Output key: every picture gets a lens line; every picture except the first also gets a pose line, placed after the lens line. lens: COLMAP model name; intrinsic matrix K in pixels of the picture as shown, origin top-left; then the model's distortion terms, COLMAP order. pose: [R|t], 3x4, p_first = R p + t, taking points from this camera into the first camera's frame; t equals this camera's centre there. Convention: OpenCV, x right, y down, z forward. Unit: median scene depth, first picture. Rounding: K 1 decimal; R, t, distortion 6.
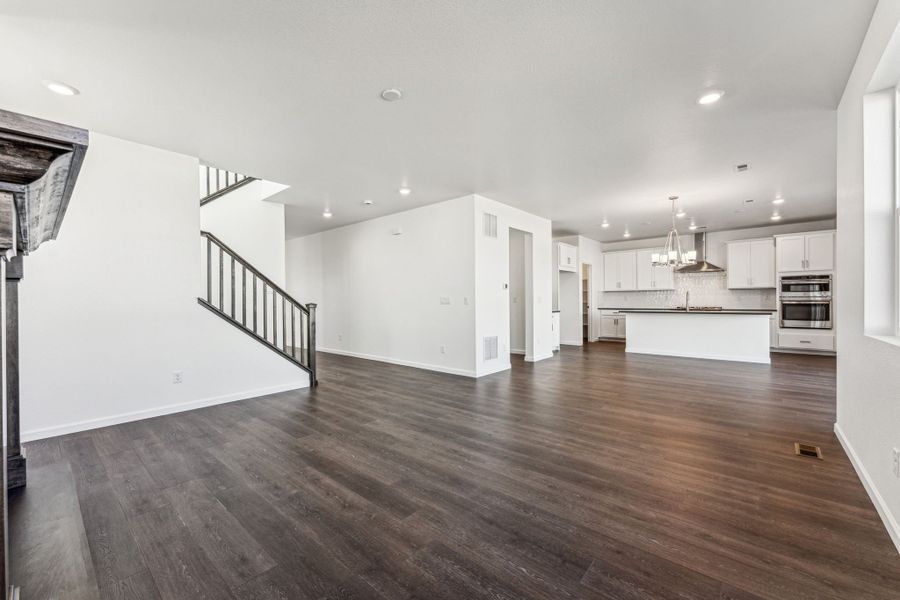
lens RADIAL K [[363.3, 0, 449.8], [0, 363.3, 302.5], [0, 0, 1]] dist [0.002410, 0.000509]
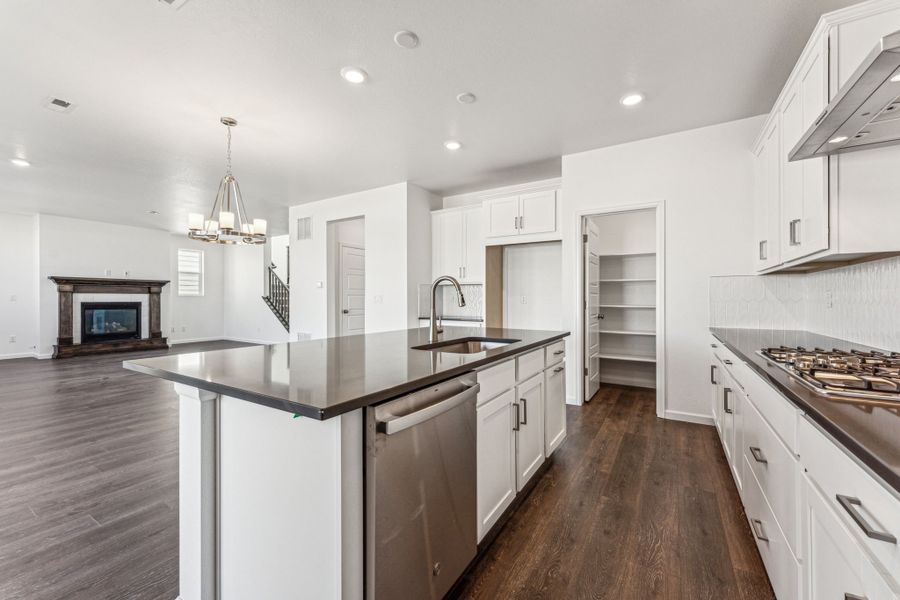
lens RADIAL K [[363.3, 0, 451.8], [0, 363.3, 301.6], [0, 0, 1]] dist [0.002410, 0.000509]
pose [[0.160723, 0.015381, -0.986880, 0.956412], [-0.009233, 0.999858, 0.014080, -0.012899], [0.986956, 0.006849, 0.160843, 0.969038]]
